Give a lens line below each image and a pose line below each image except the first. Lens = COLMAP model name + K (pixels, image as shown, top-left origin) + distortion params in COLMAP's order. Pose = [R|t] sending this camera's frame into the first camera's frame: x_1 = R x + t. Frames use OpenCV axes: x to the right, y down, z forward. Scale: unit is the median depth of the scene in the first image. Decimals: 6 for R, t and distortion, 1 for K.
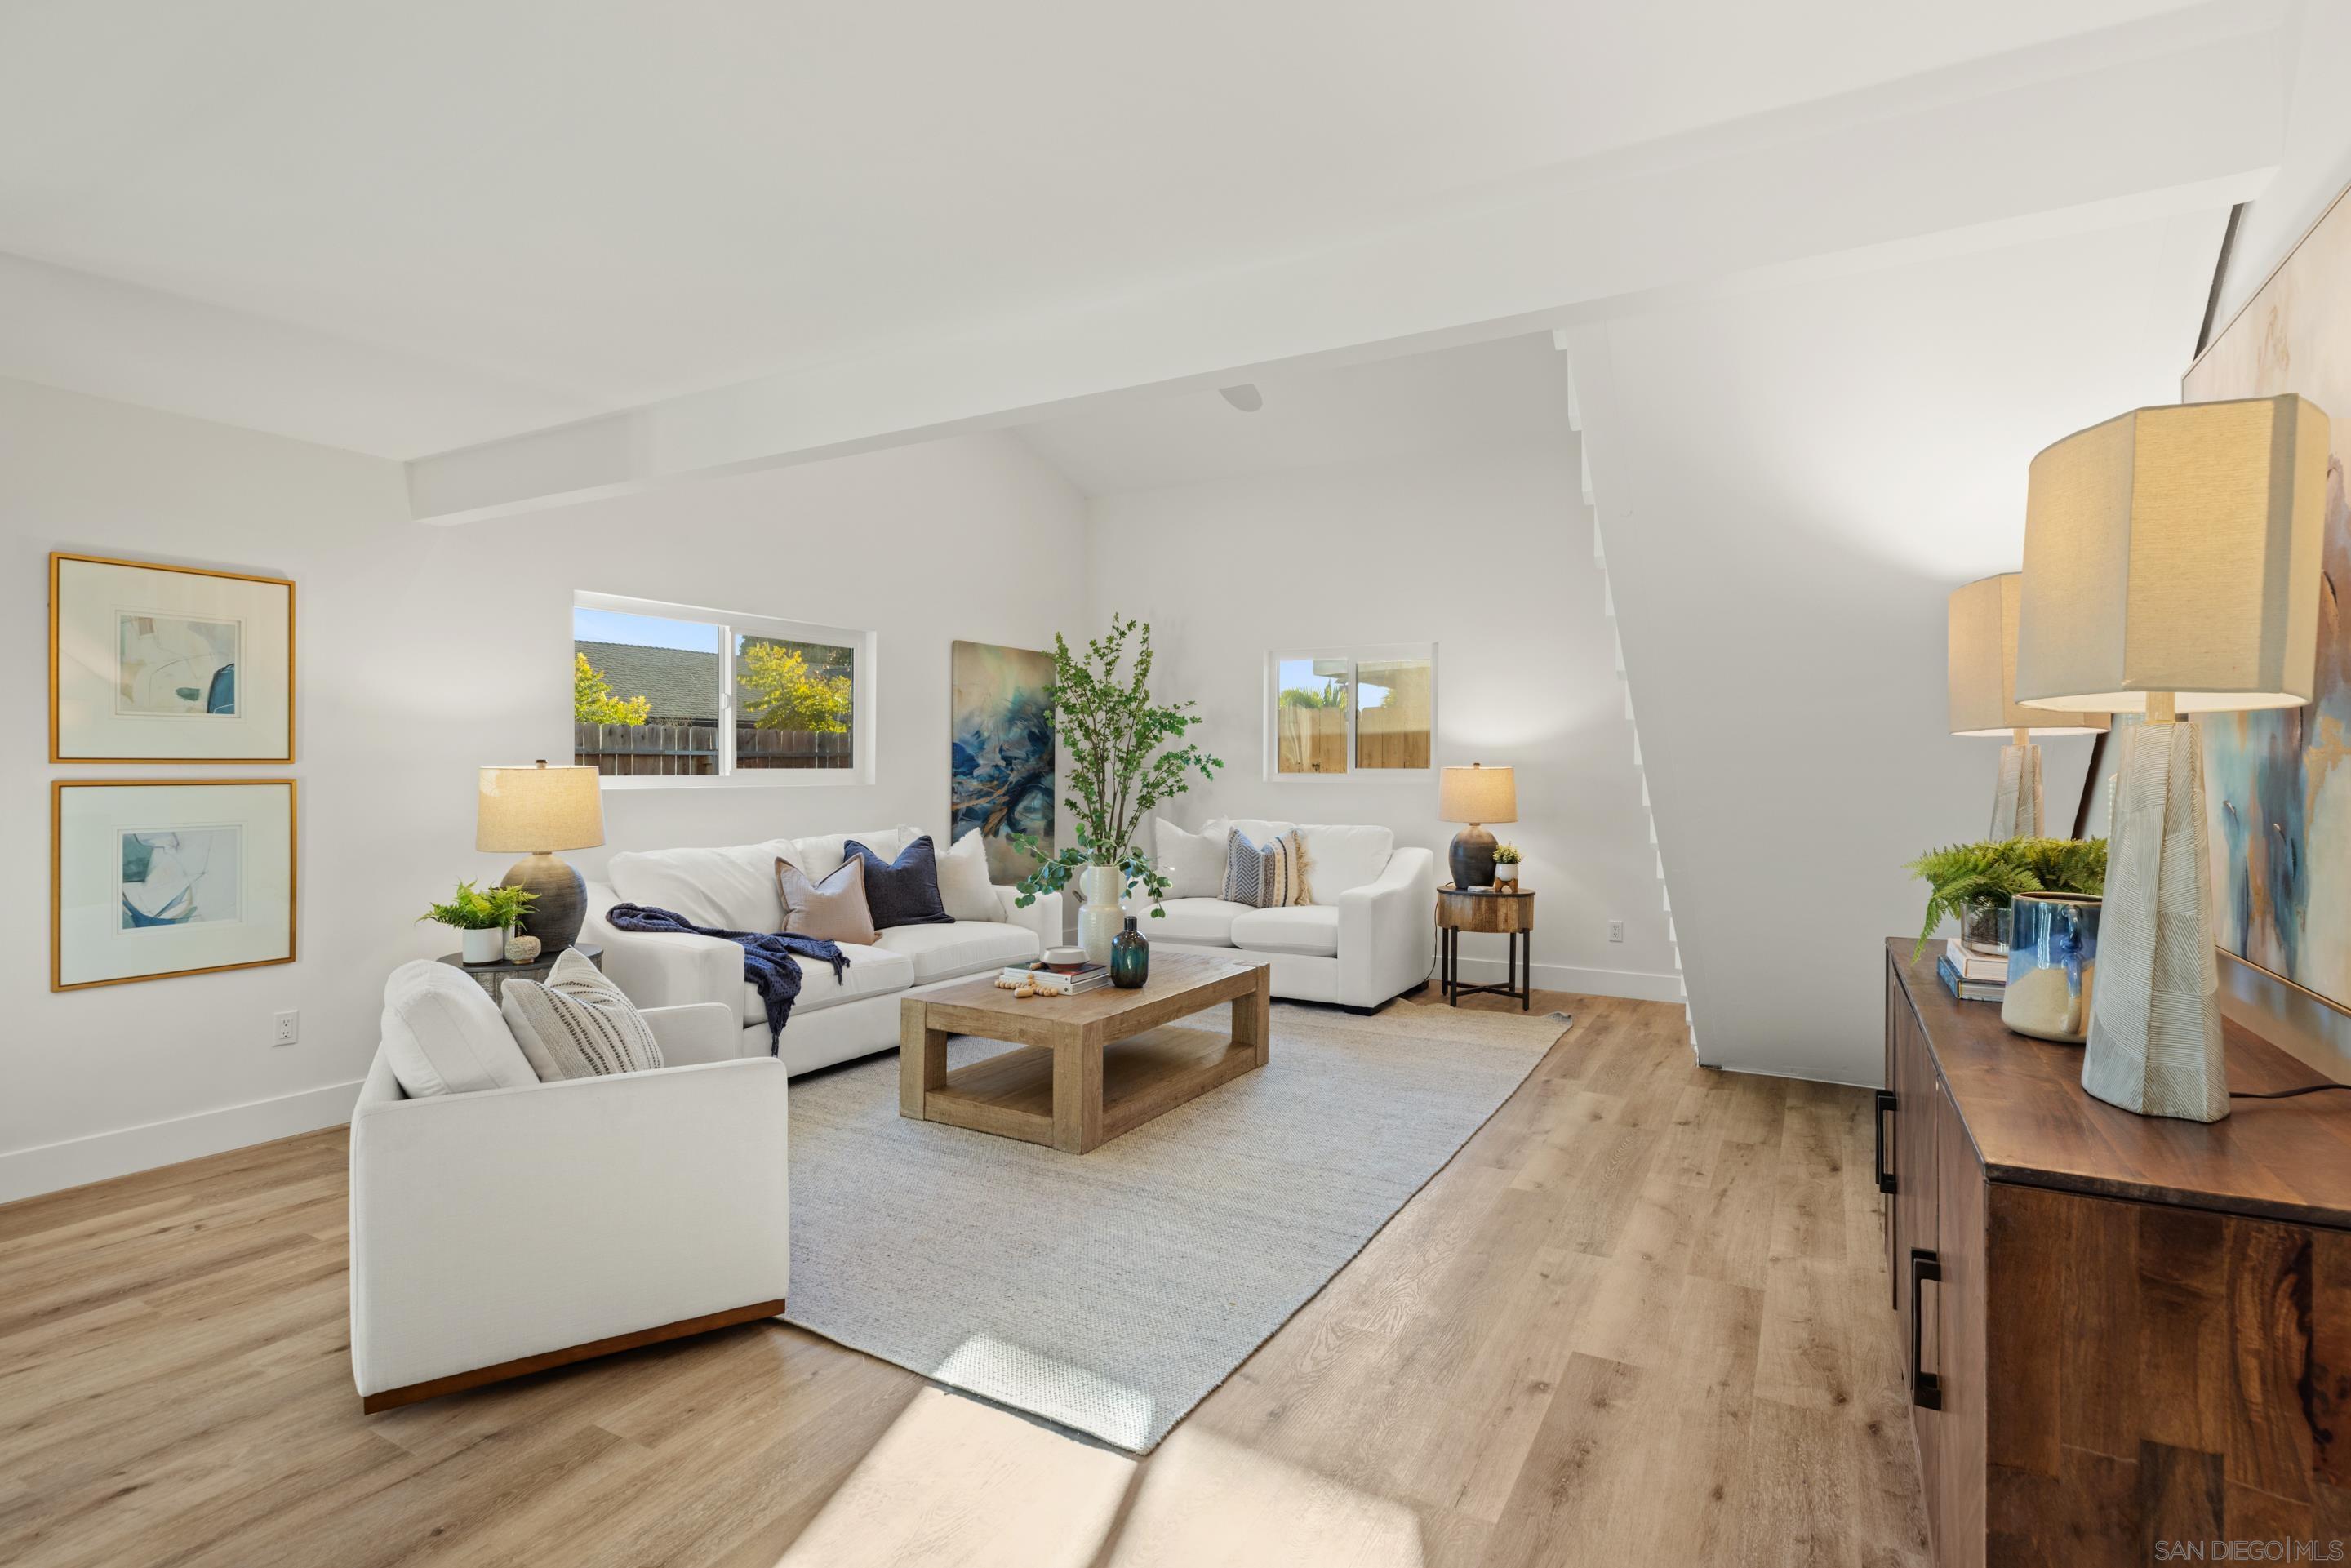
lens RADIAL K [[1151.4, 0, 1174.2], [0, 1151.4, 784.8], [0, 0, 1]] dist [-0.003812, -0.000387]
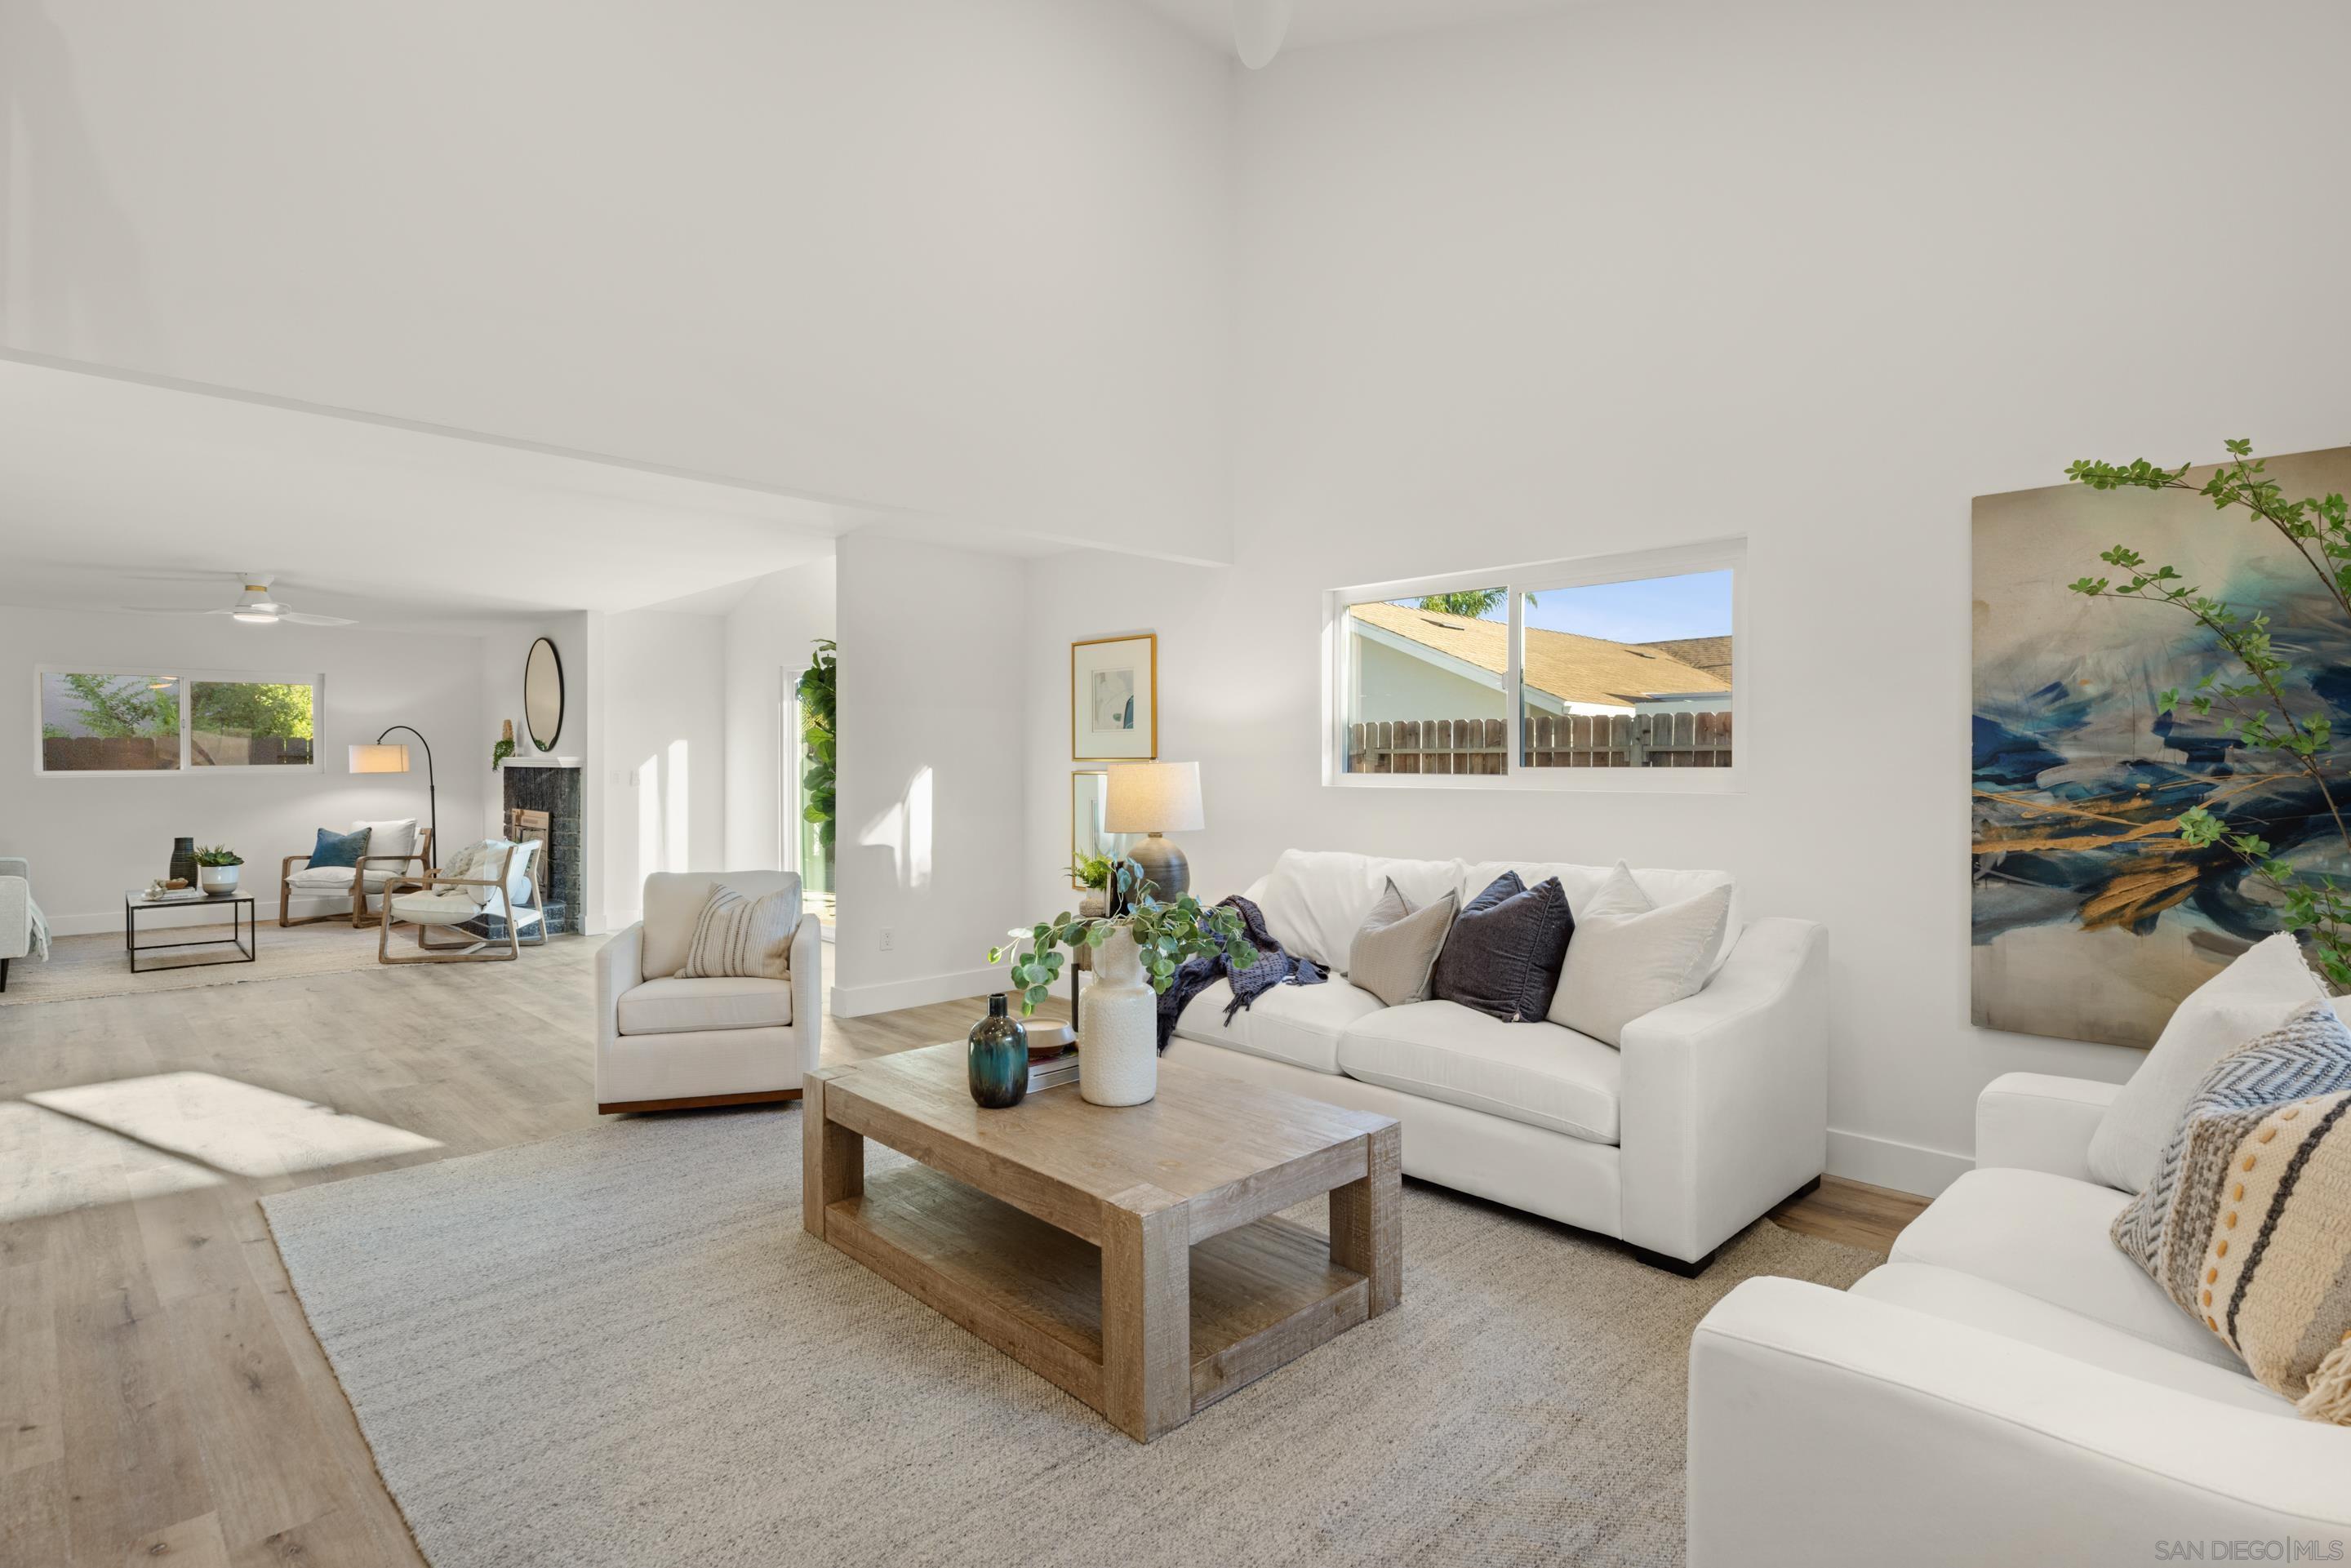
lens RADIAL K [[1151.4, 0, 1153.1], [0, 1151.4, 784.5], [0, 0, 1]] dist [-0.003812, -0.000387]
pose [[-0.268192, 0.012578, -0.963283, 0.436596], [-0.020010, 0.999626, 0.018623, -0.011757], [0.963158, 0.024270, -0.267840, 0.987177]]
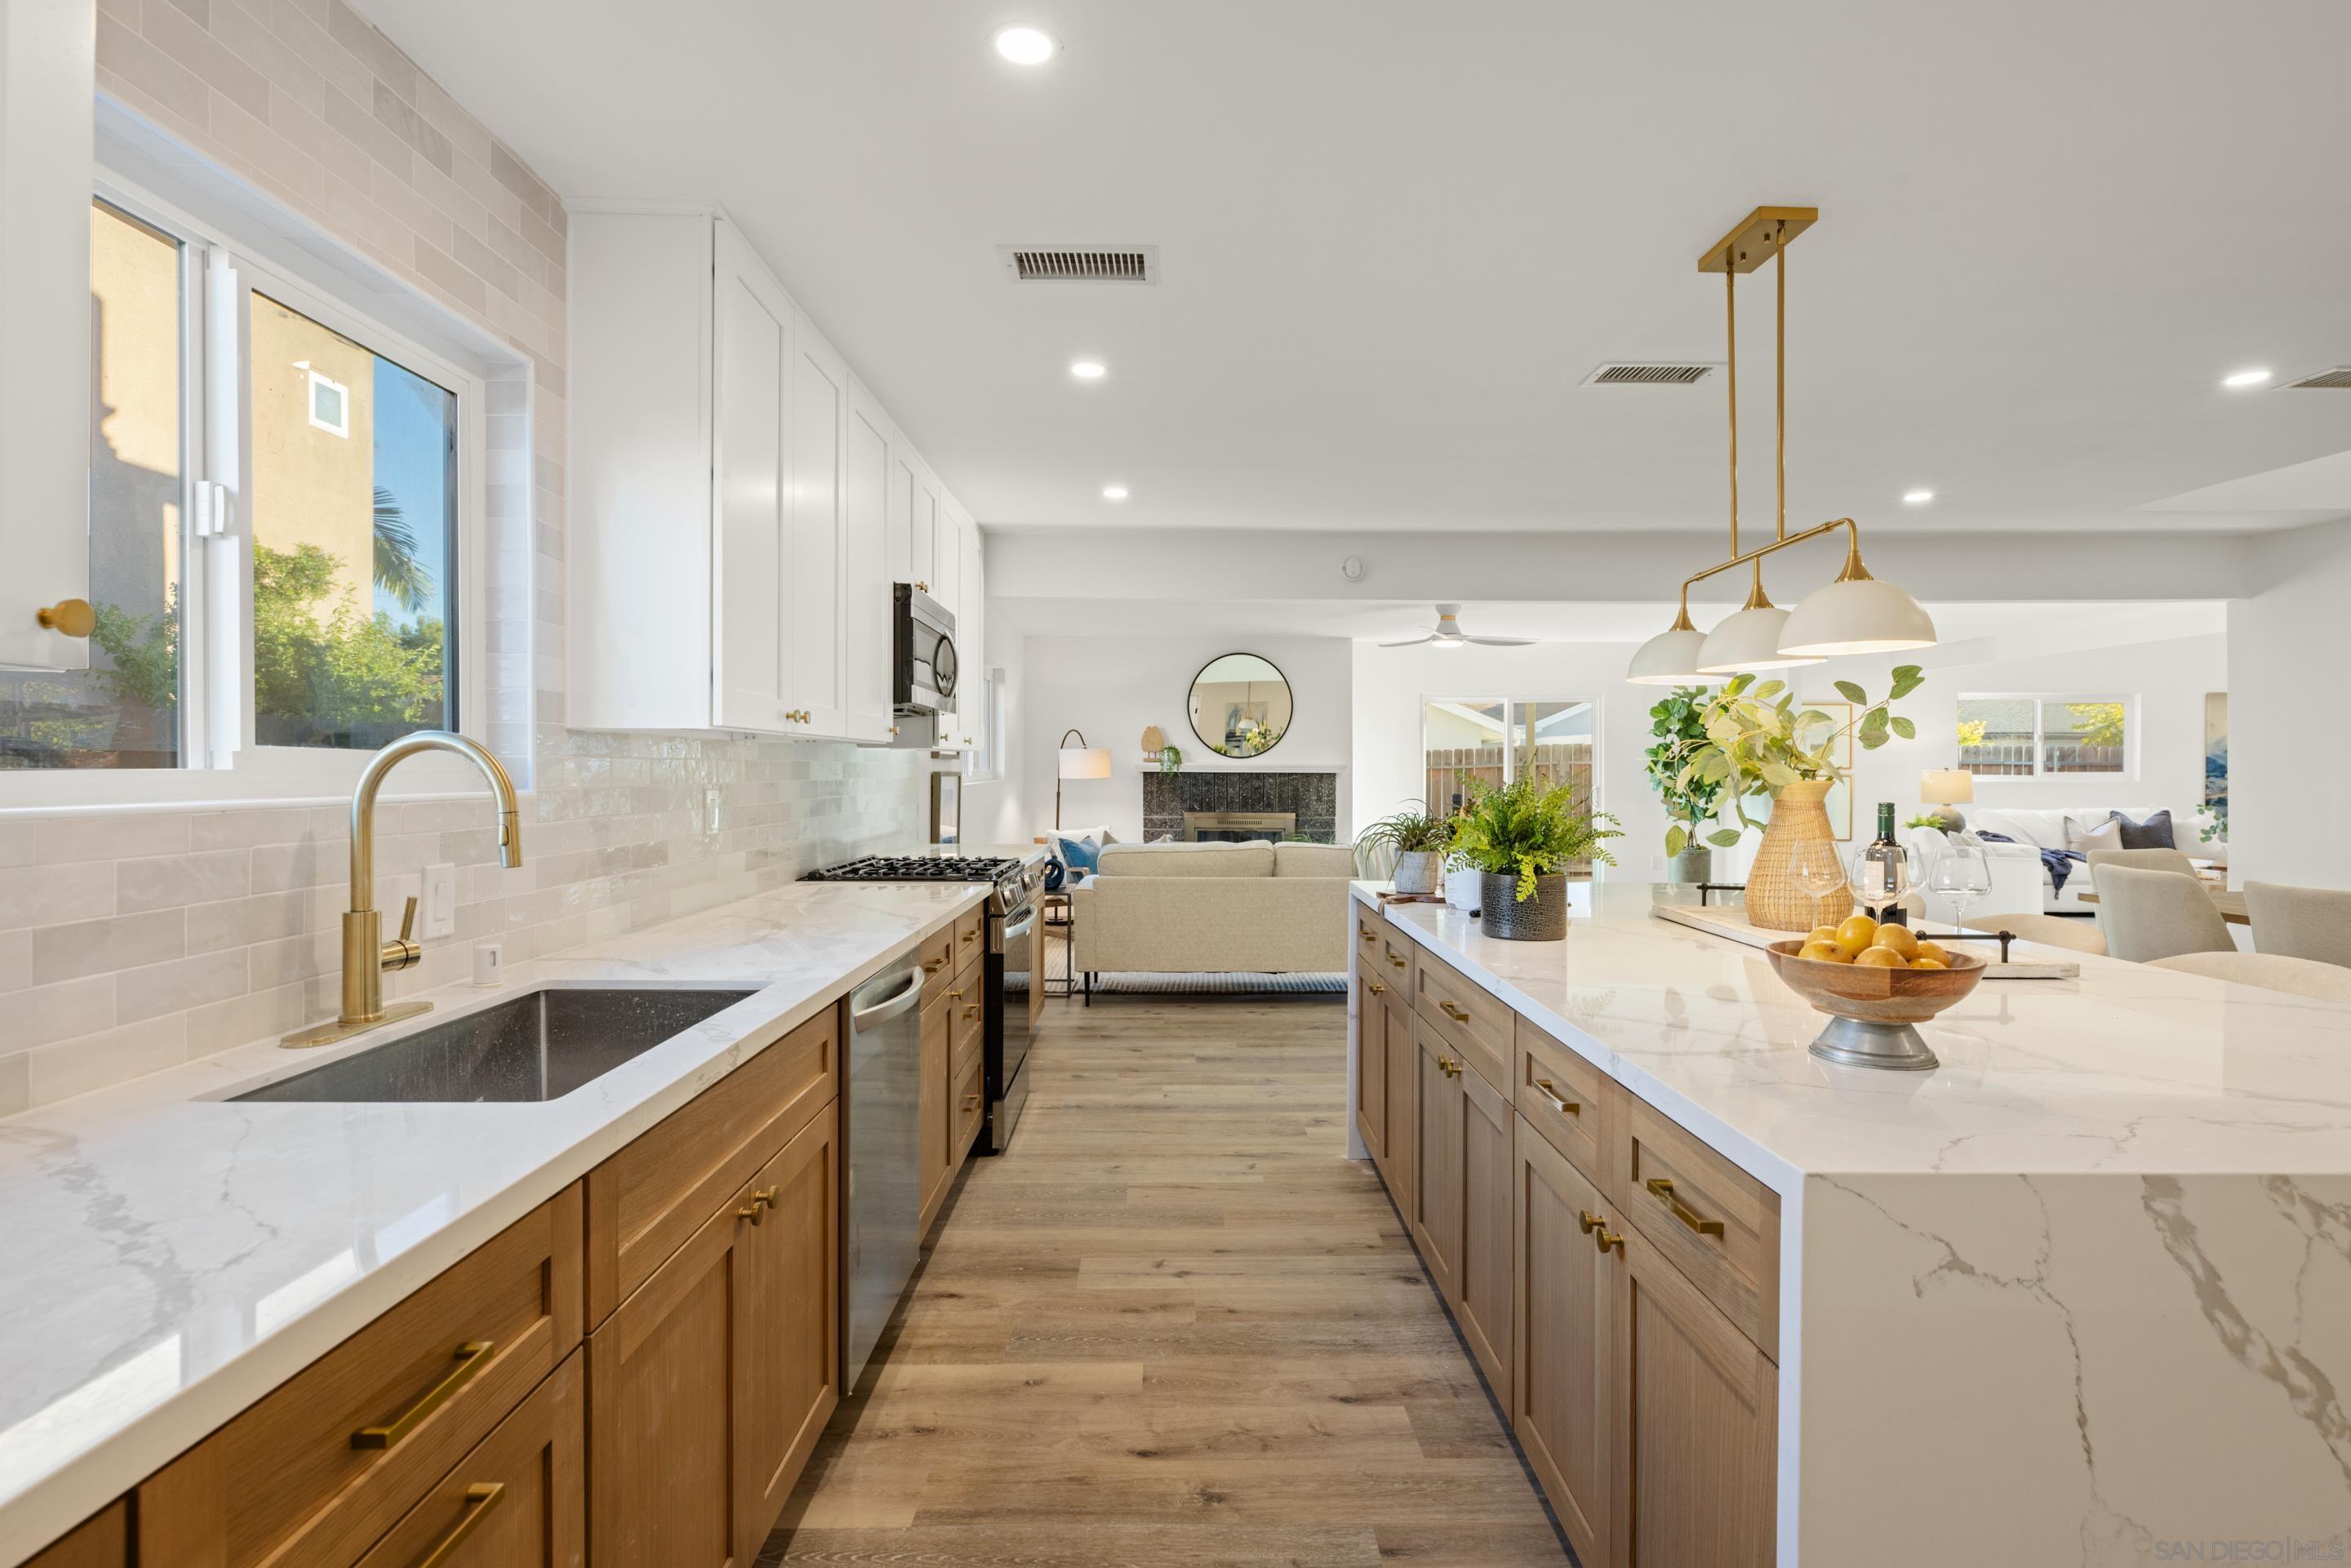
lens RADIAL K [[1151.4, 0, 1170.6], [0, 1151.4, 774.6], [0, 0, 1]] dist [-0.003812, -0.000387]
pose [[0.500860, 0.003762, -0.865520, 0.577231], [-0.017310, 0.999834, -0.005672, 0.027511], [0.865355, 0.017823, 0.500842, -1.290514]]
